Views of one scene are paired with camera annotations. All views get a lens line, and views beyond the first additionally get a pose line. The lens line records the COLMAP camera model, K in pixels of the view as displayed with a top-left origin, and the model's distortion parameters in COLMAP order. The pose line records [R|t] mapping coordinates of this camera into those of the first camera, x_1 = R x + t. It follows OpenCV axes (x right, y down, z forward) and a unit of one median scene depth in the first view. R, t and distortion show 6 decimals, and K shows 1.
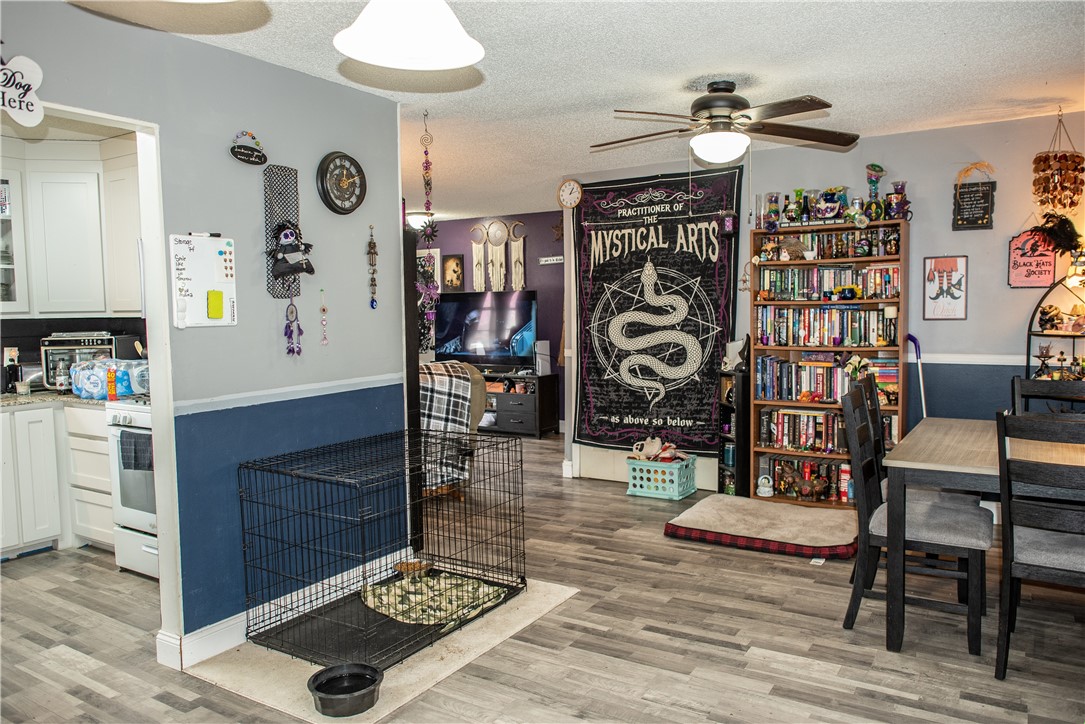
lens RADIAL K [[764.0, 0, 544.4], [0, 764.0, 362.0], [0, 0, 1]] dist [-0.041995, 0.021472]
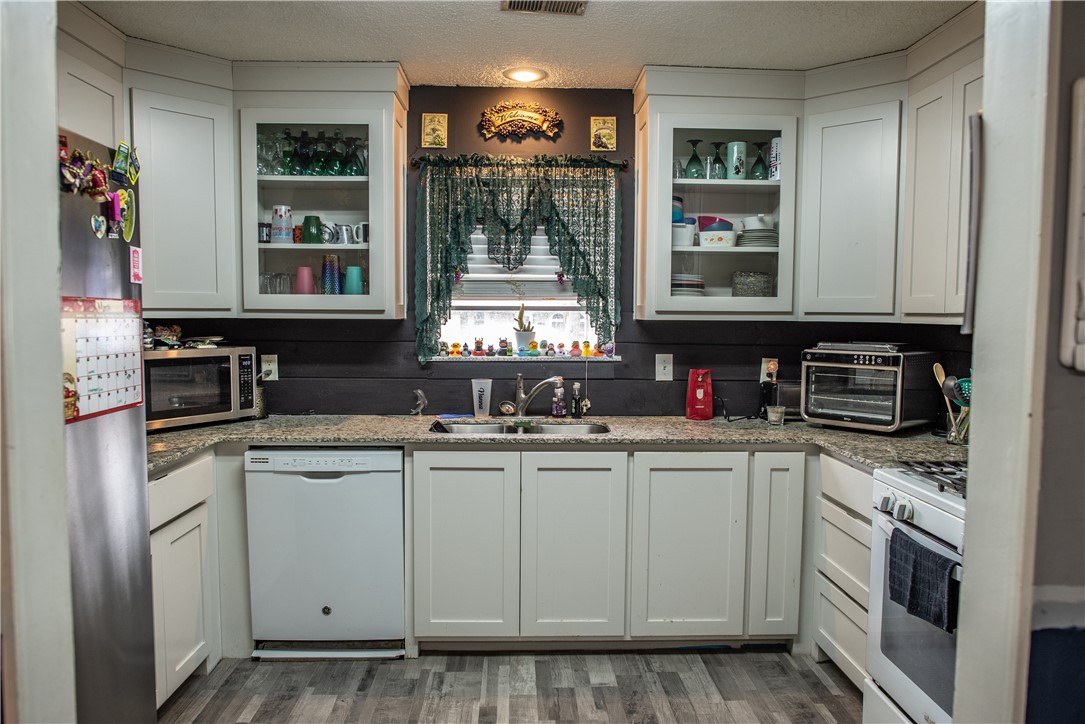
lens RADIAL K [[764.0, 0, 550.9], [0, 764.0, 366.7], [0, 0, 1]] dist [-0.041995, 0.021472]
pose [[0.571830, 0.083262, -0.816136, -0.222094], [-0.079957, 0.995756, 0.045564, -0.029059], [0.816467, 0.039201, 0.576060, 0.400159]]
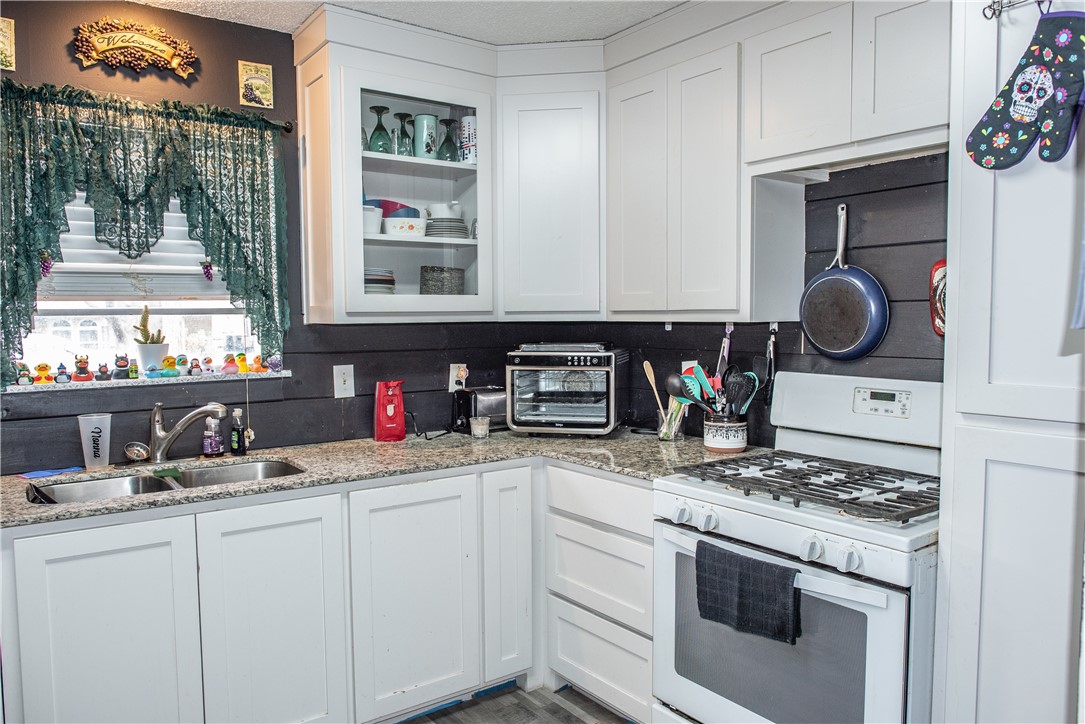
lens RADIAL K [[764.0, 0, 546.1], [0, 764.0, 366.3], [0, 0, 1]] dist [-0.041995, 0.021472]
pose [[0.934577, 0.038138, -0.353712, -0.411514], [-0.038818, 0.999233, 0.005174, -0.024433], [0.353638, 0.008895, 0.935340, 0.405980]]
